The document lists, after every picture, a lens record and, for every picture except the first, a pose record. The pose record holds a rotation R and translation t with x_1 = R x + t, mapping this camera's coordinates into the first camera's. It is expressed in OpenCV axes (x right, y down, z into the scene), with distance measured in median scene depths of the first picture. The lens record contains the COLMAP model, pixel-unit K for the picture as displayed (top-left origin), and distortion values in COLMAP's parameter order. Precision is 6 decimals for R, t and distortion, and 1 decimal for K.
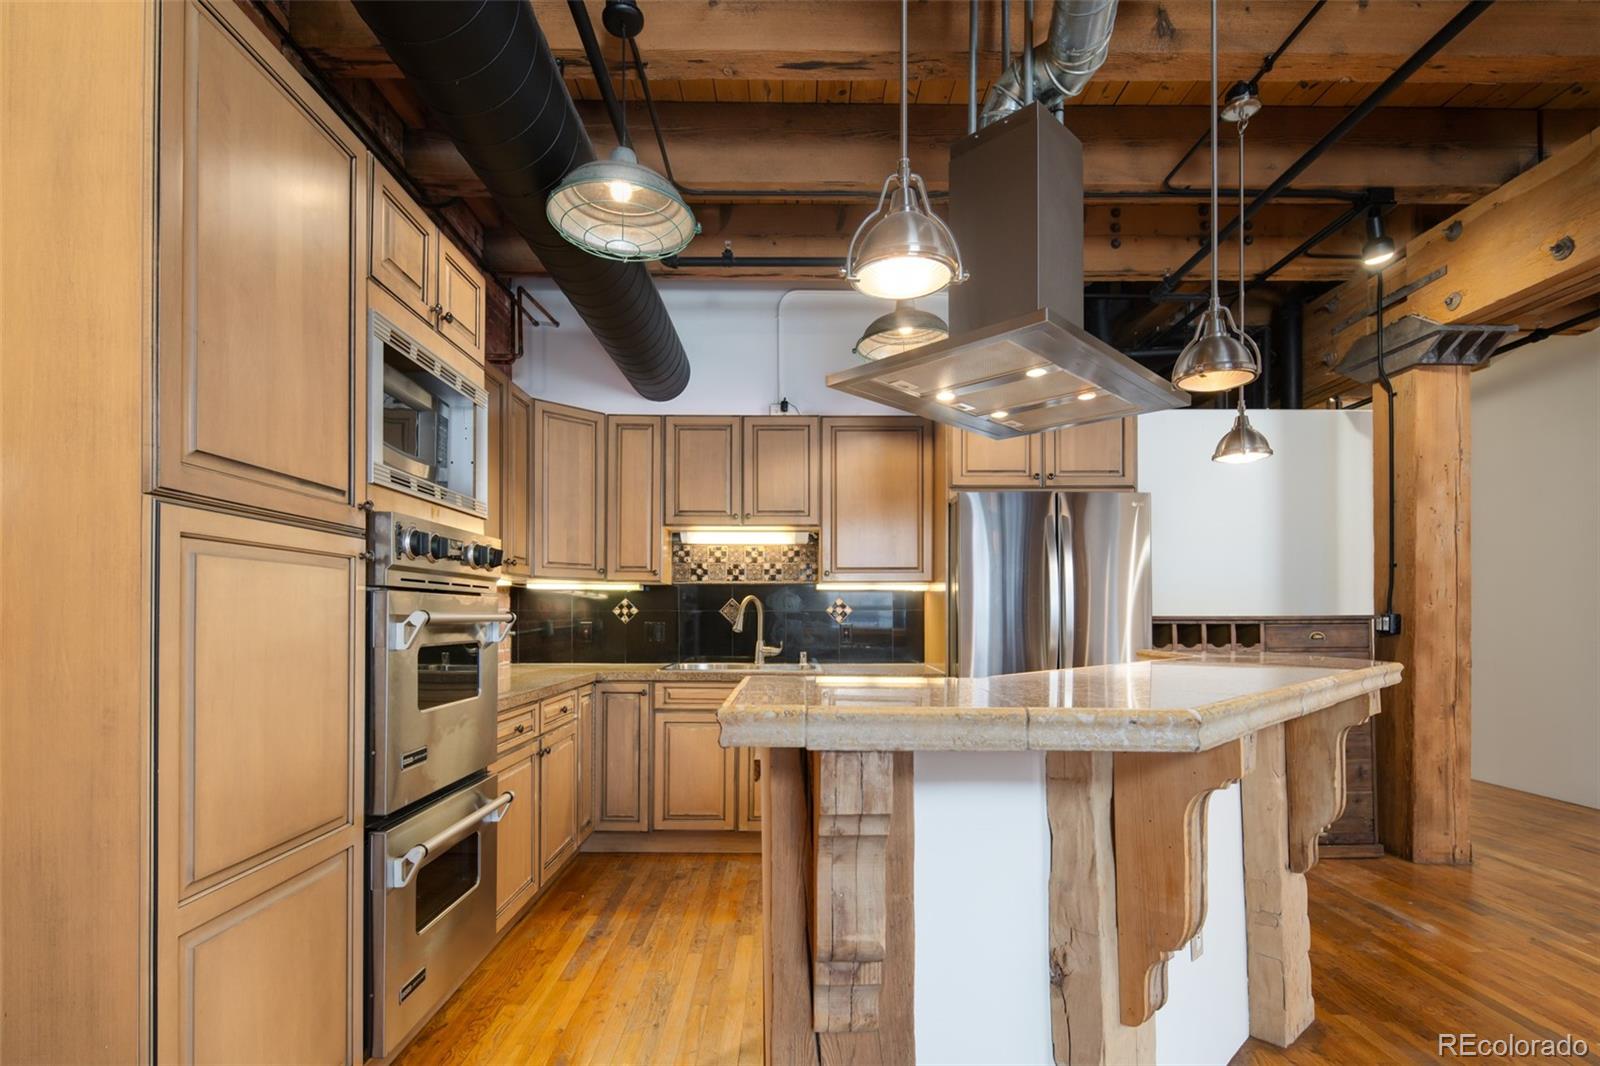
lens RADIAL K [[789.3, 0, 799.5], [0, 789.3, 601.5], [0, 0, 1]] dist [0.001297, -0.002848]
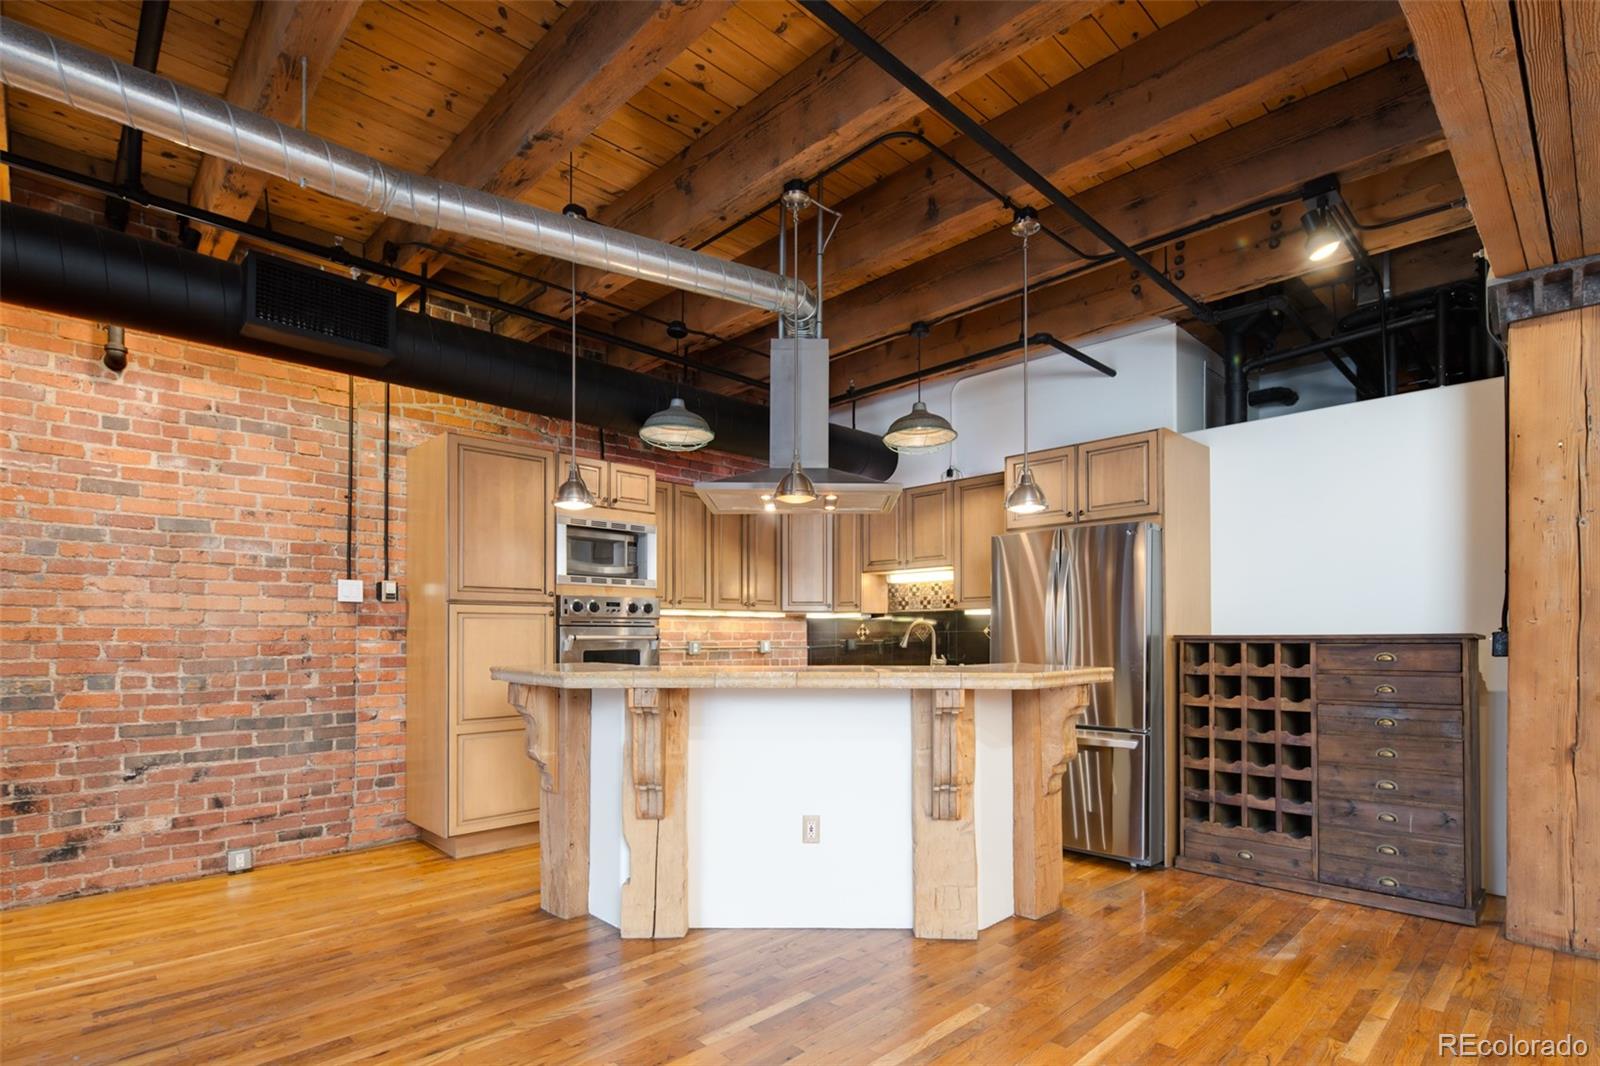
lens RADIAL K [[789.3, 0, 814.2], [0, 789.3, 635.7], [0, 0, 1]] dist [0.001297, -0.002848]
pose [[0.699481, -0.000719, -0.714651, 0.842315], [0.016329, 0.999755, 0.014976, -0.004791], [0.714465, -0.022145, 0.699321, -0.072597]]
